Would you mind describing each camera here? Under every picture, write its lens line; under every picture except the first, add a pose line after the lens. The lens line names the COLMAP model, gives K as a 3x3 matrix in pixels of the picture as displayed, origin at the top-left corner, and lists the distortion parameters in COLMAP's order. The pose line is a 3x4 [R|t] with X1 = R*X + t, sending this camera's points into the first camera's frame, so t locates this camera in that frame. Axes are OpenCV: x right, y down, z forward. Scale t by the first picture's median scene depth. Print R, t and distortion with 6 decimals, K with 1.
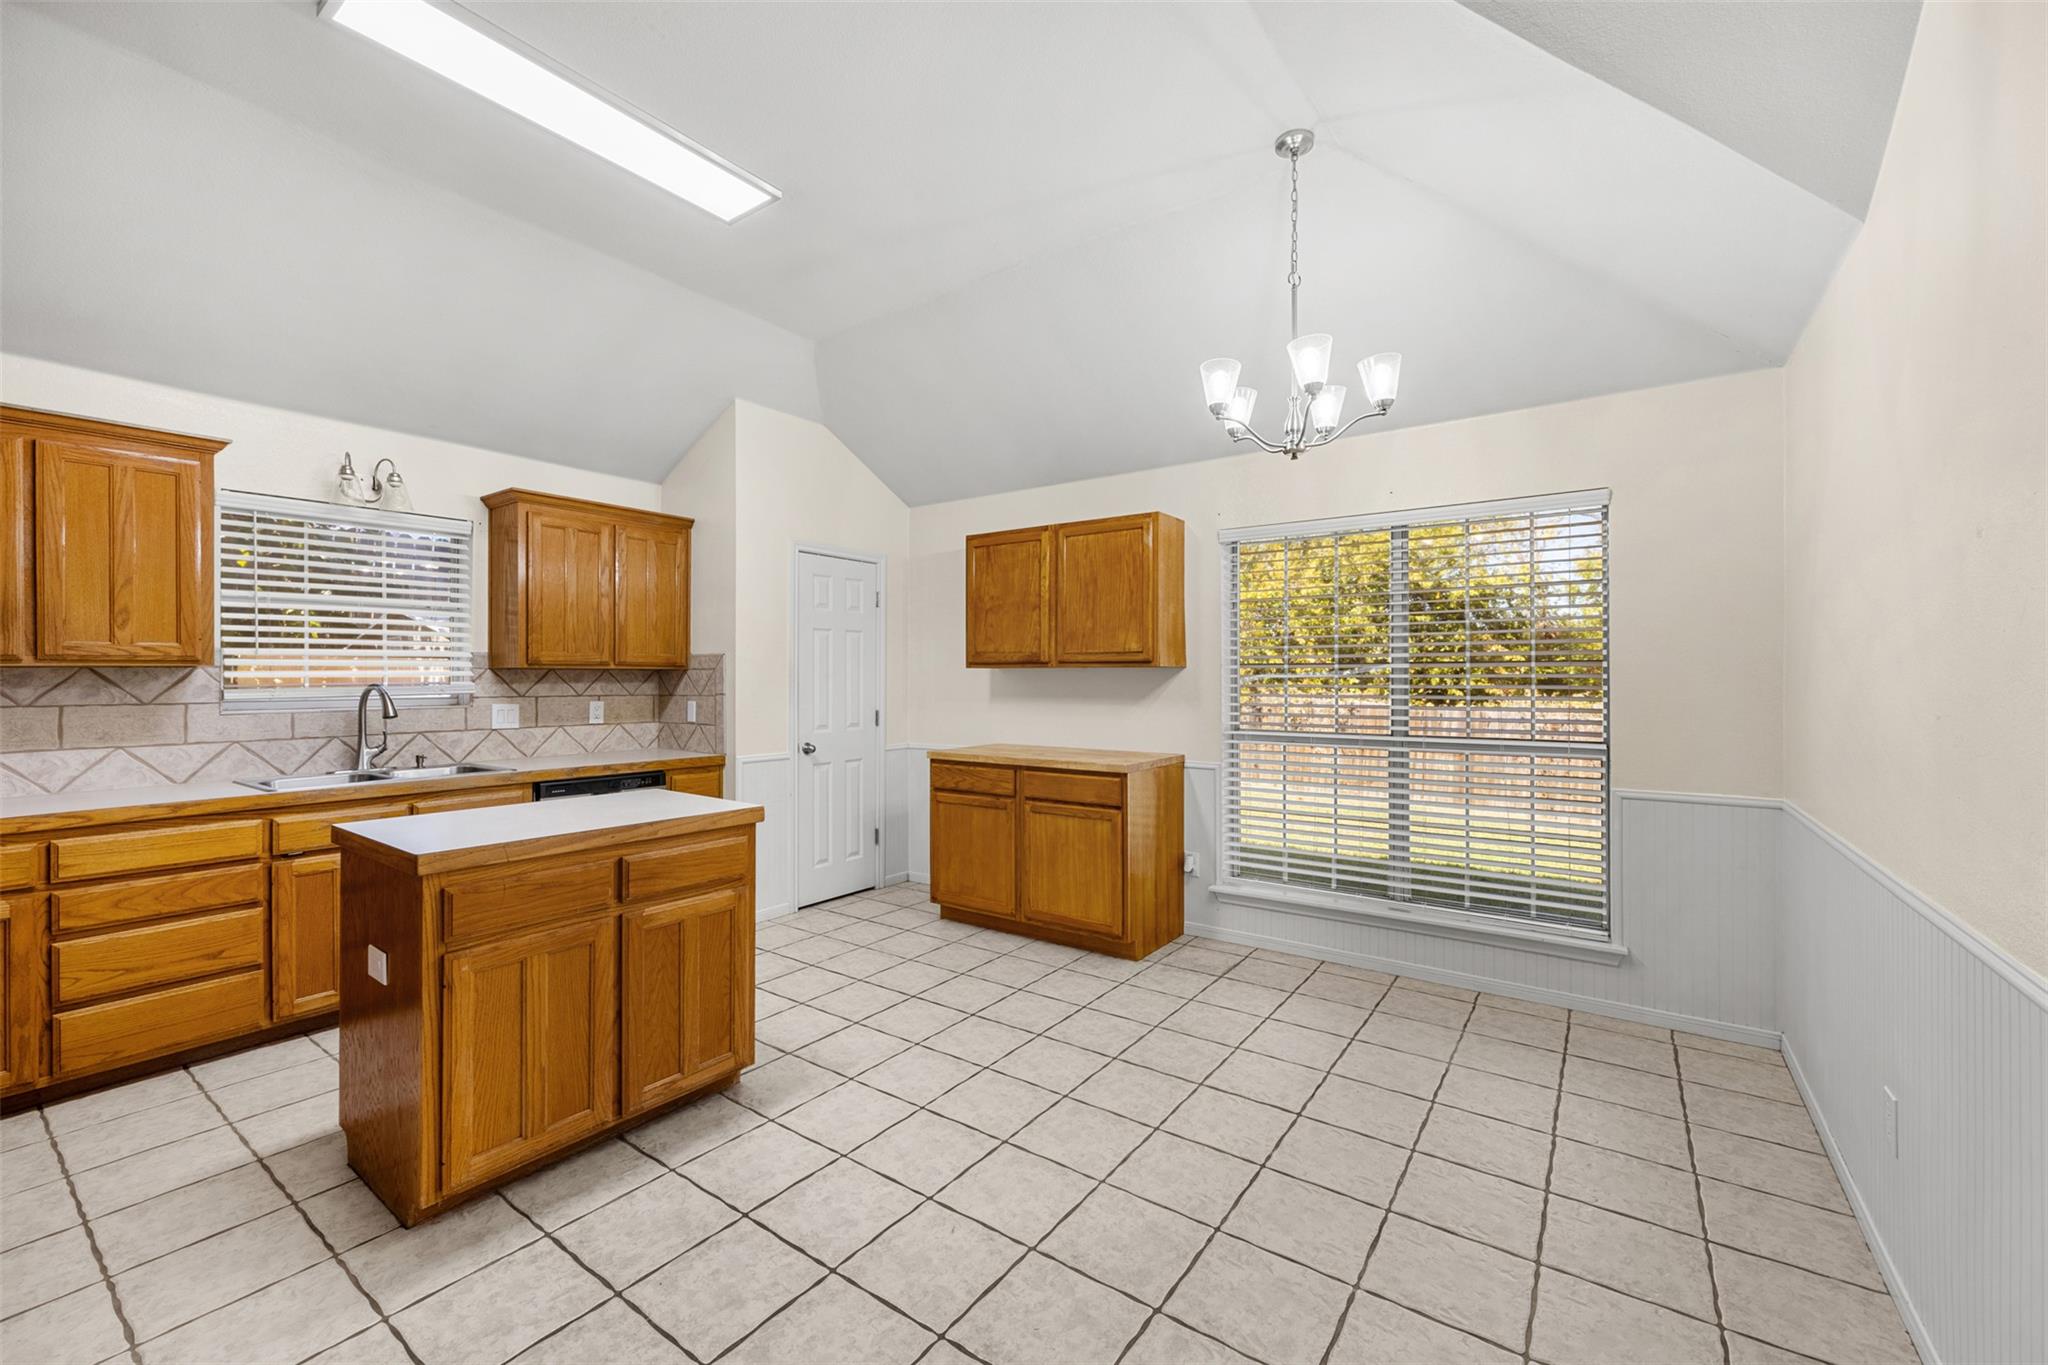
lens RADIAL K [[837.1, 0, 1017.6], [0, 837.1, 684.1], [0, 0, 1]] dist [0.003957, 0.000311]
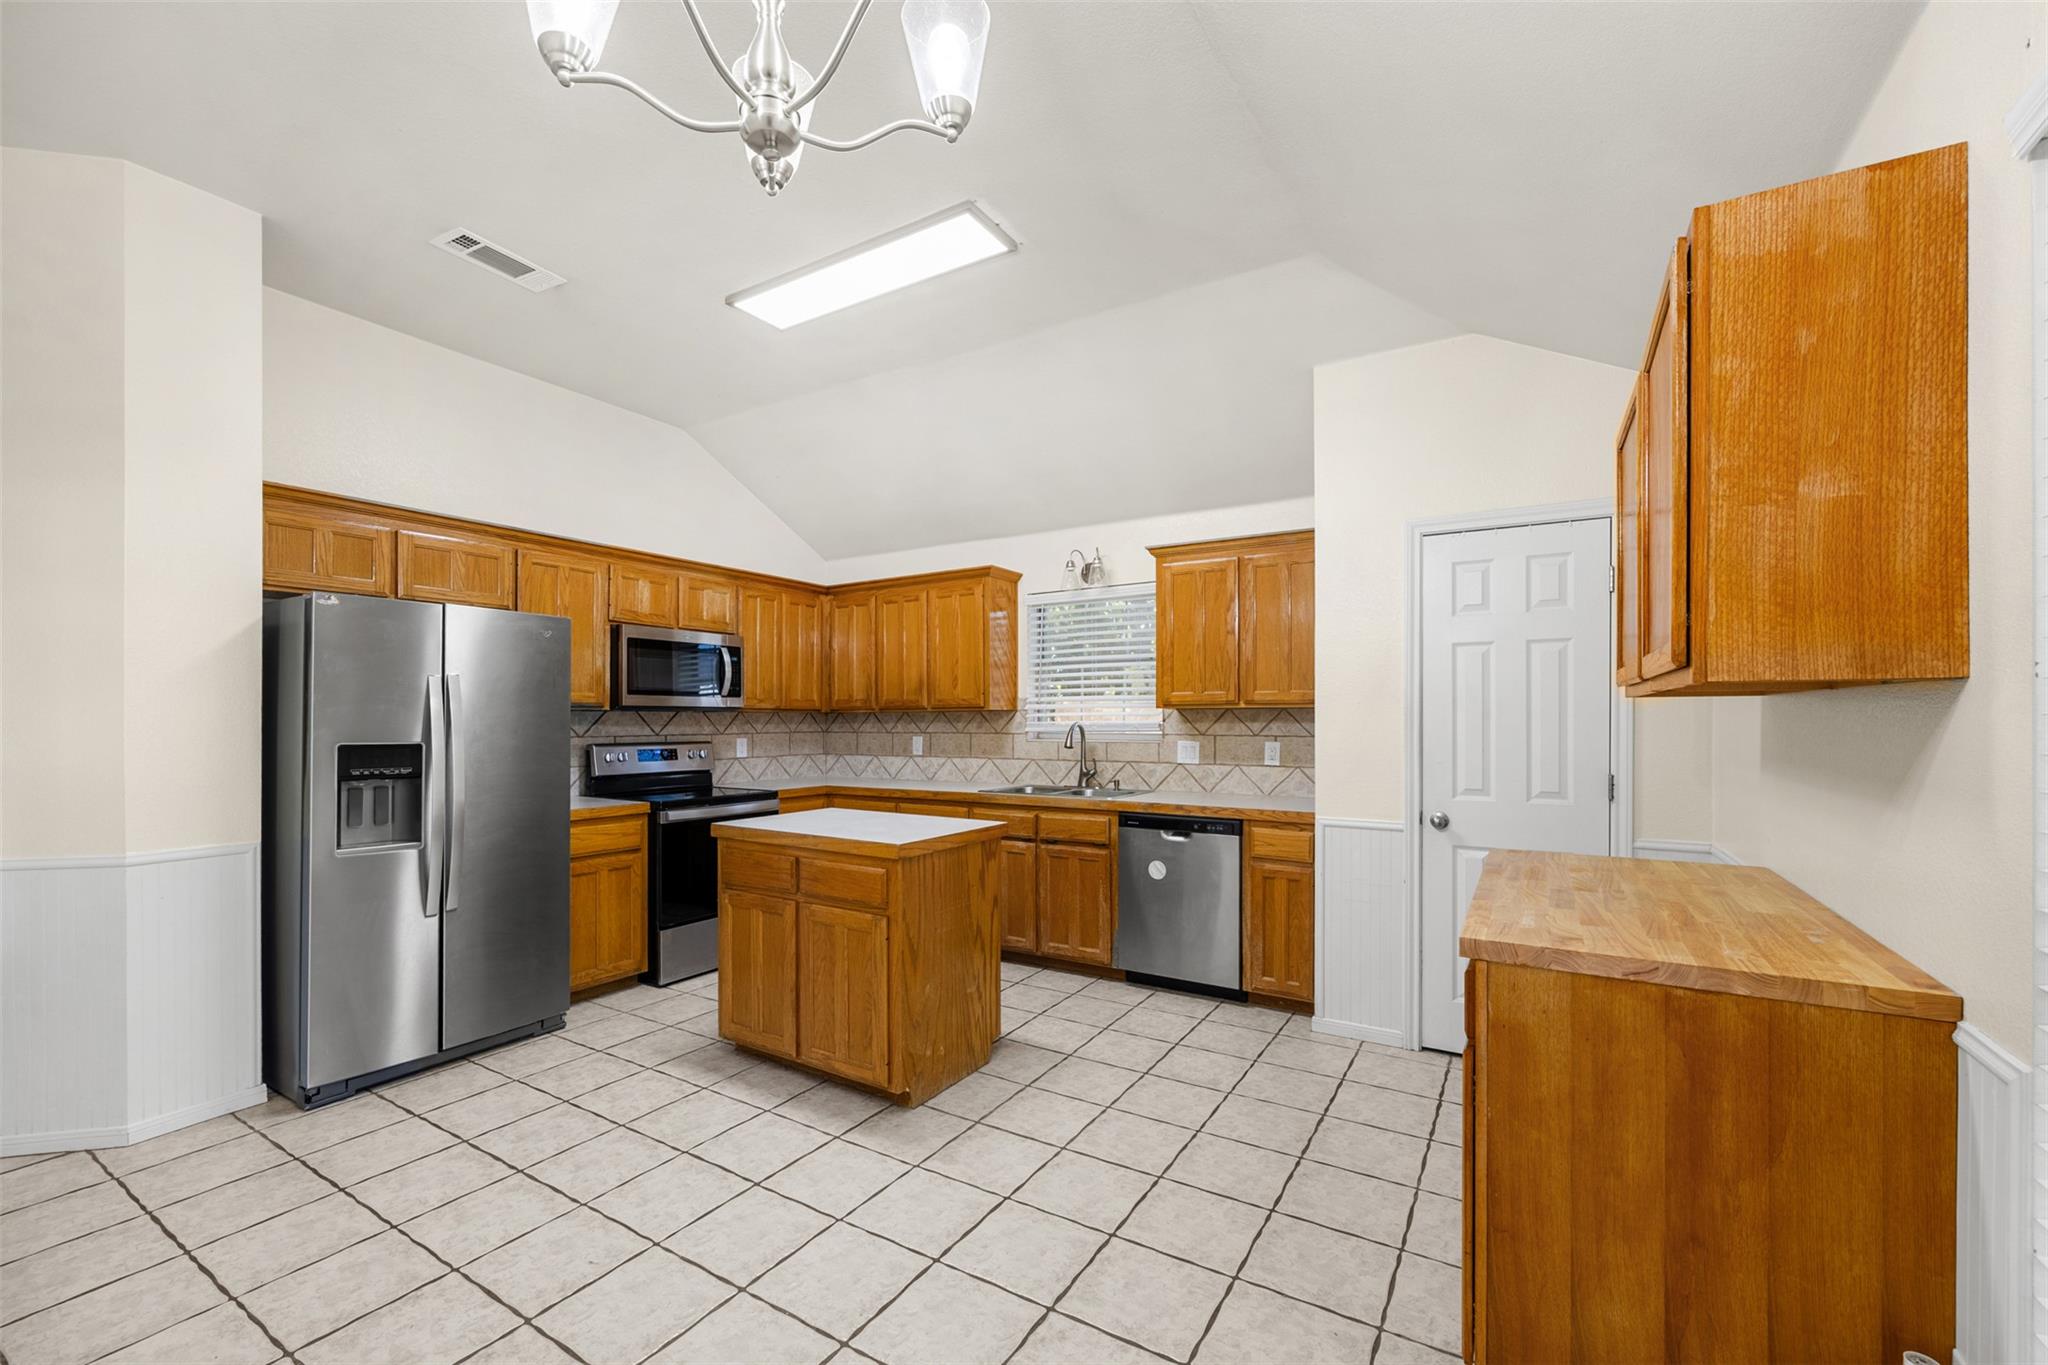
lens RADIAL K [[837.1, 0, 1002.0], [0, 837.1, 715.8], [0, 0, 1]] dist [0.003957, 0.000311]
pose [[0.062029, -0.000425, -0.998074, 0.609051], [-0.005472, 0.999985, -0.000766, -0.009432], [0.998059, 0.005509, 0.062026, 0.895408]]
